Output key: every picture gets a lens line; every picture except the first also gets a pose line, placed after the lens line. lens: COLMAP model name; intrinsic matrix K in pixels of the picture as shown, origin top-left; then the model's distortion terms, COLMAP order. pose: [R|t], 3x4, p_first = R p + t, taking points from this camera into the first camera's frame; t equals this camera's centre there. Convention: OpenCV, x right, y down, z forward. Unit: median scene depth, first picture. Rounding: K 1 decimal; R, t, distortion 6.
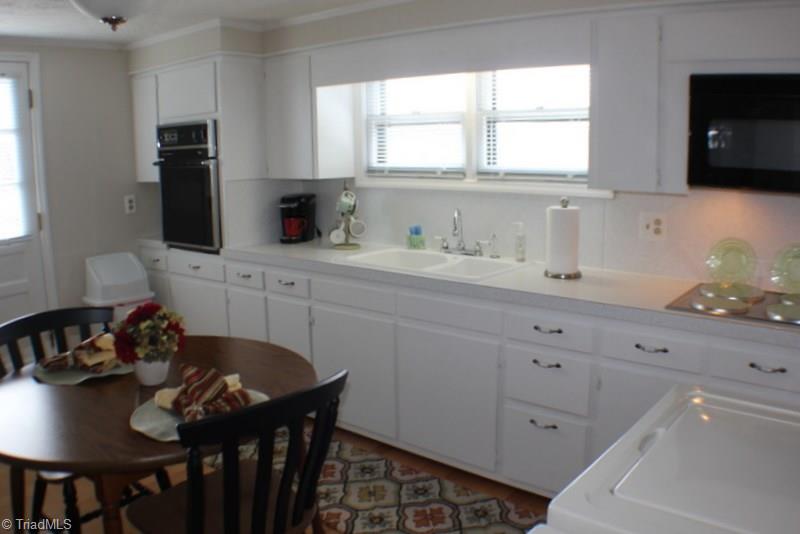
lens RADIAL K [[621.5, 0, 400.0], [0, 621.5, 267.0], [0, 0, 1]] dist [-0.216002, 0.003781]
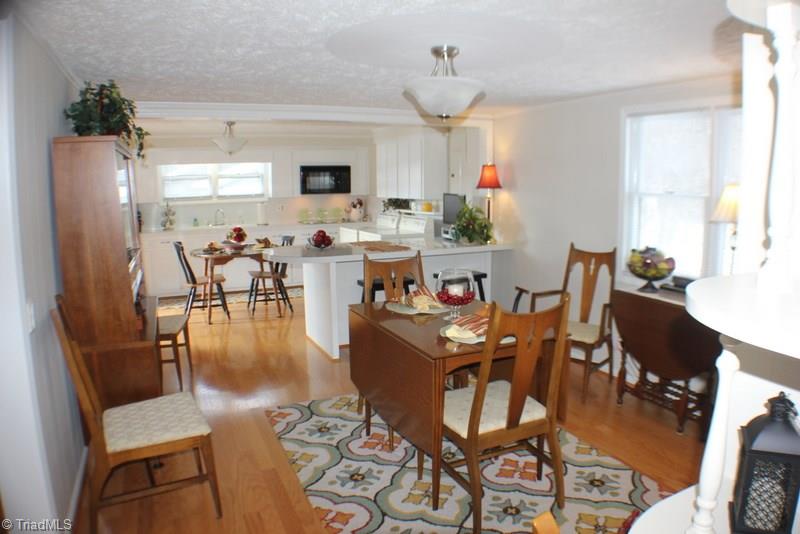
lens RADIAL K [[621.5, 0, 400.0], [0, 621.5, 267.0], [0, 0, 1]] dist [-0.216002, 0.003781]
pose [[0.487175, -0.125090, 0.864299, -1.869763], [0.171621, 0.984103, 0.045693, 0.176569], [-0.856275, 0.126071, 0.500898, -1.042451]]
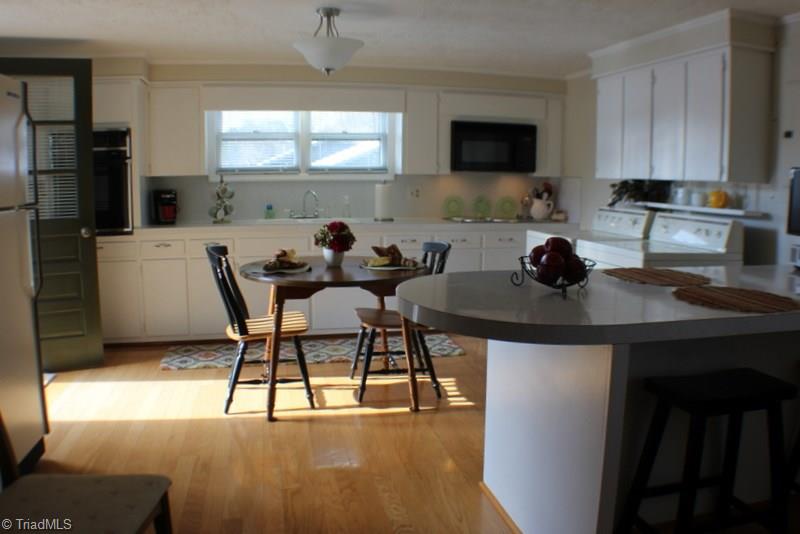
lens RADIAL K [[621.5, 0, 400.0], [0, 621.5, 267.0], [0, 0, 1]] dist [-0.216002, 0.003781]
pose [[0.632293, -0.097720, 0.768541, -1.000091], [0.132403, 0.991049, 0.017082, 0.109820], [-0.763331, 0.090957, 0.639572, -0.222629]]
